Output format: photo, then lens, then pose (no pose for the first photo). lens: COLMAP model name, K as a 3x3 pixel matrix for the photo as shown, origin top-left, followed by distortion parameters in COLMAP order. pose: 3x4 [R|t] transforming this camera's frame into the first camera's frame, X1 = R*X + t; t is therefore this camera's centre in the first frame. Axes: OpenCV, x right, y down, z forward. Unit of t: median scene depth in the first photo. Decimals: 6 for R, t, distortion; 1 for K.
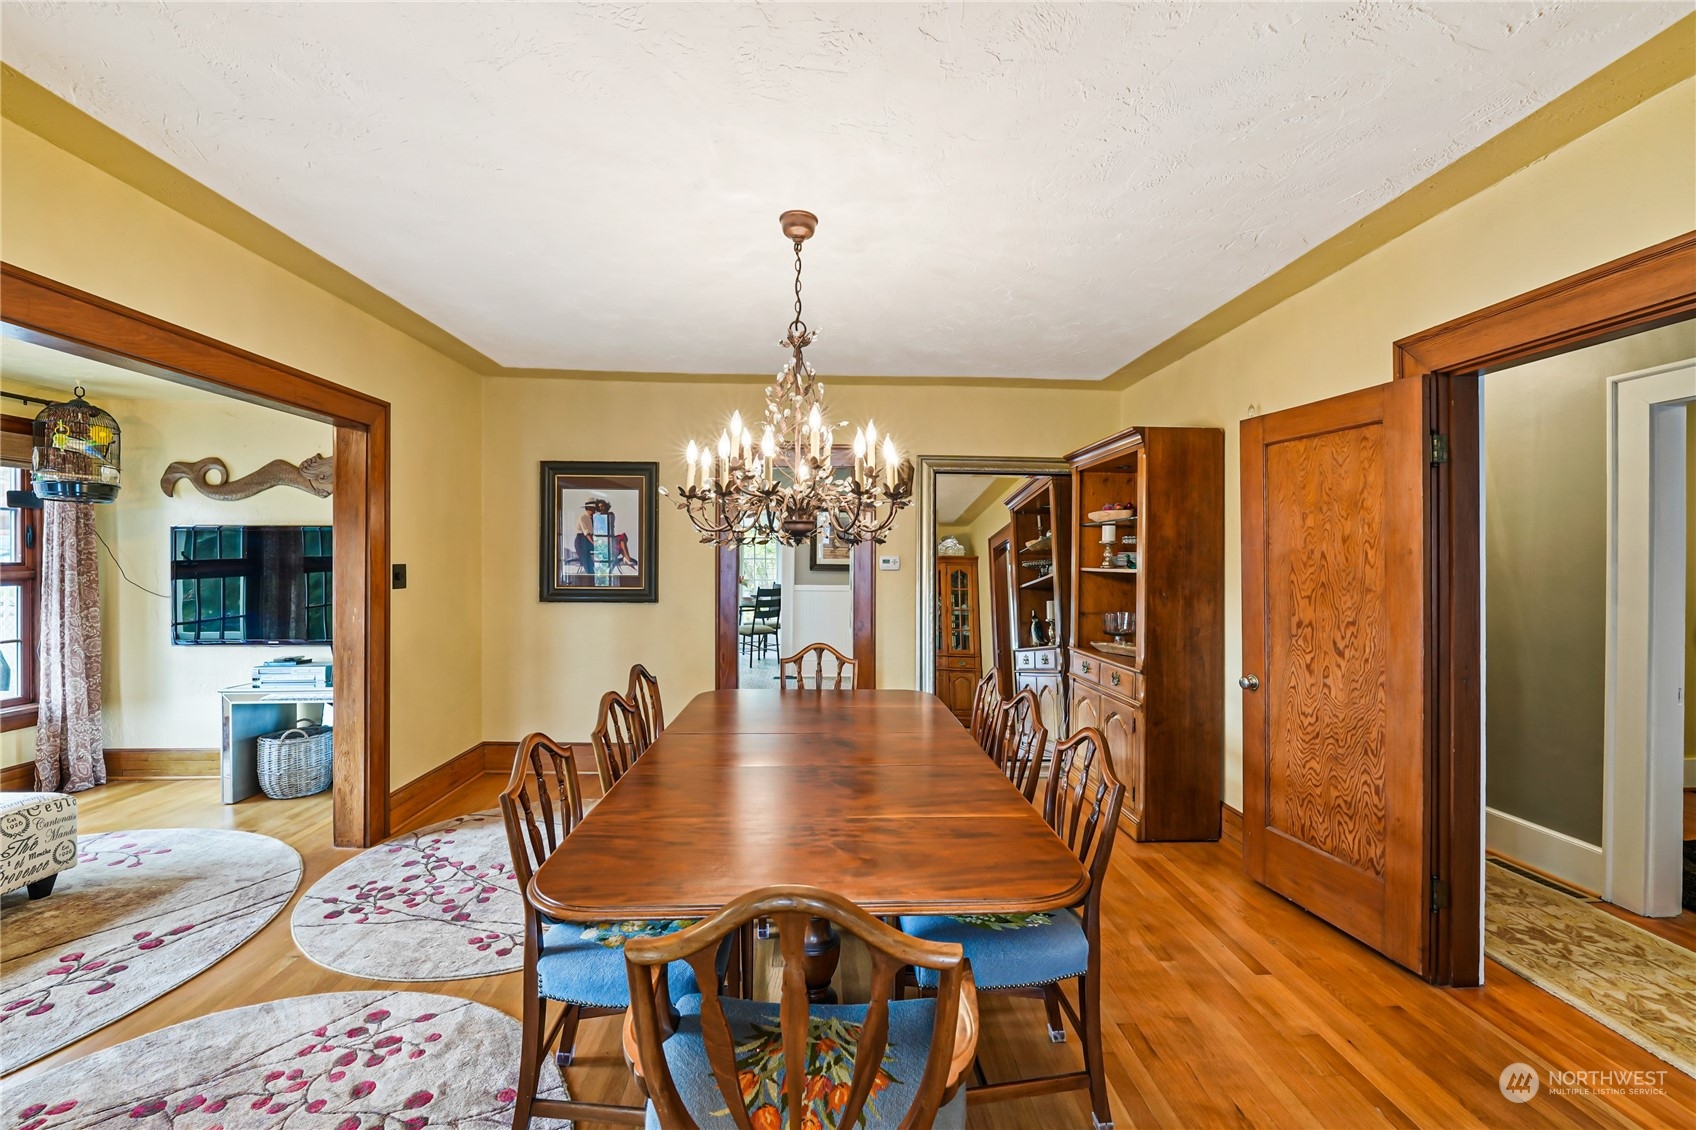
lens RADIAL K [[696.2, 0, 843.9], [0, 696.2, 567.2], [0, 0, 1]] dist [-0.010050, -0.000346]
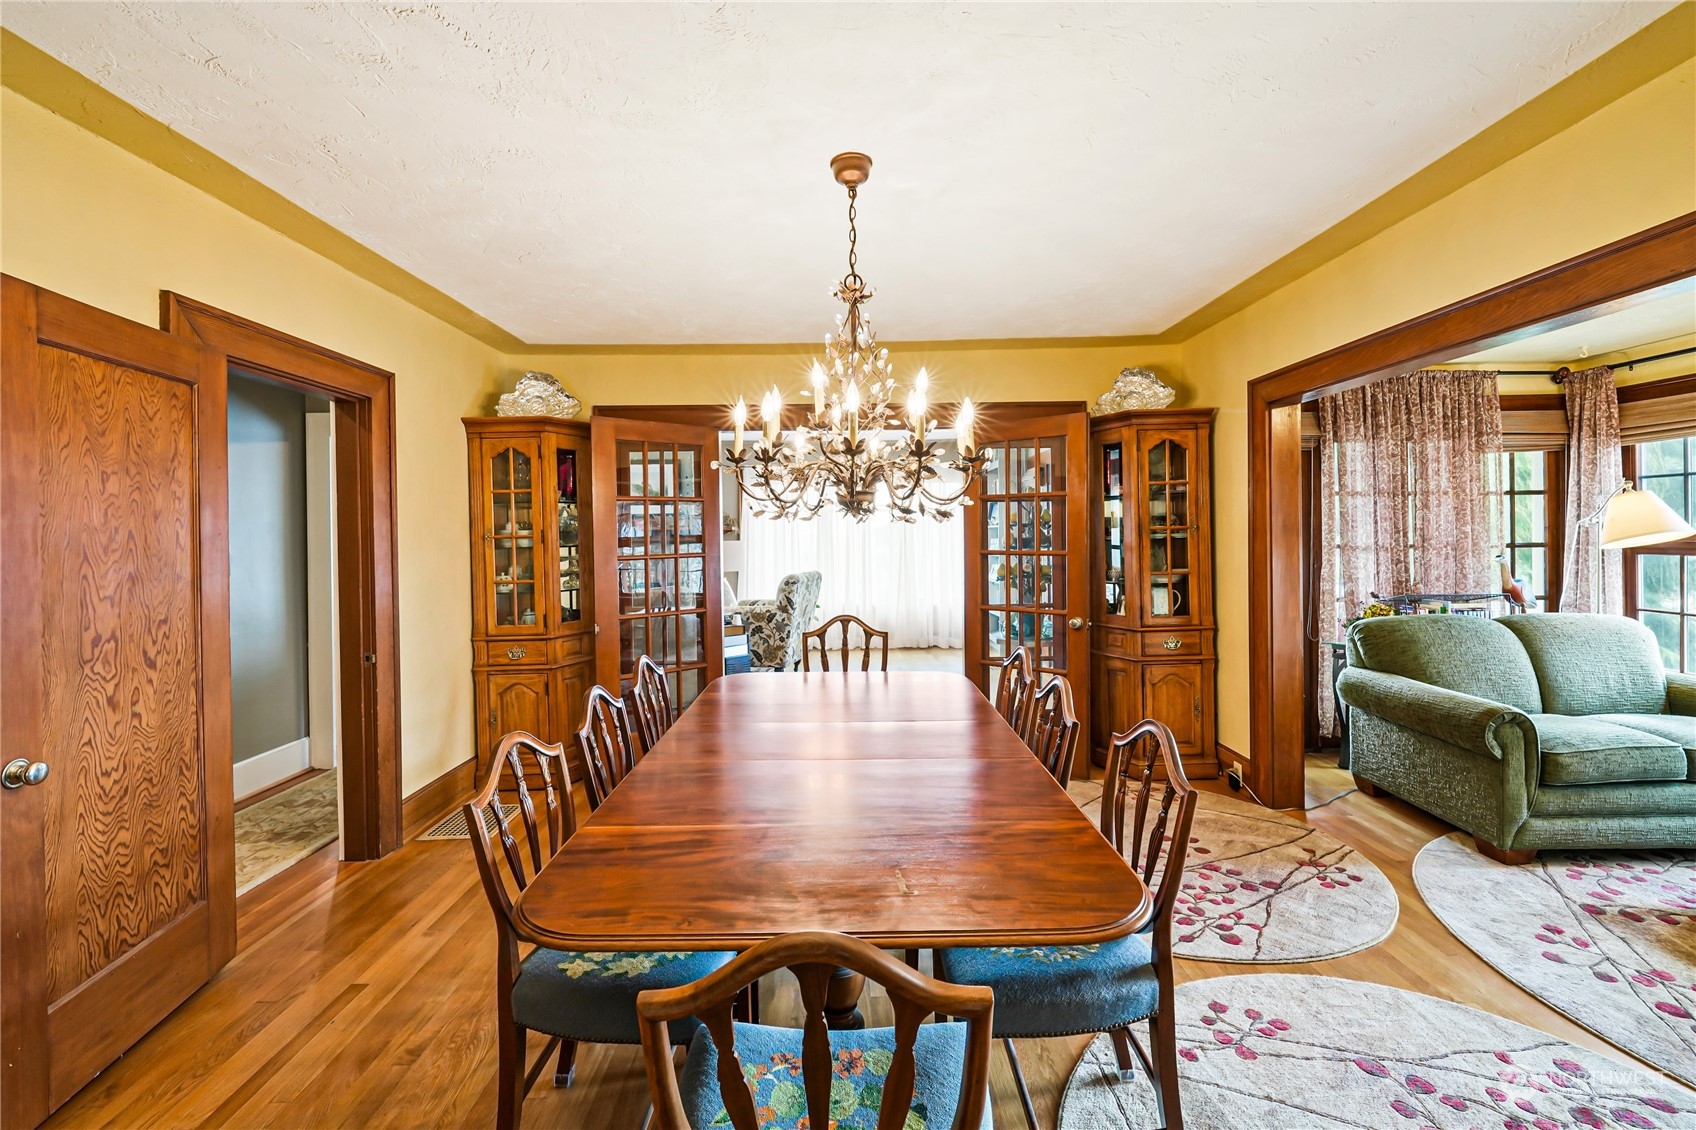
lens RADIAL K [[689.6, 0, 840.2], [0, 689.6, 544.5], [0, 0, 1]] dist [-0.001209, -0.006136]
pose [[-0.998753, 0.007764, 0.049312, -0.079471], [0.009019, 0.999640, 0.025278, -0.019337], [-0.049098, 0.025691, -0.998464, 1.676907]]
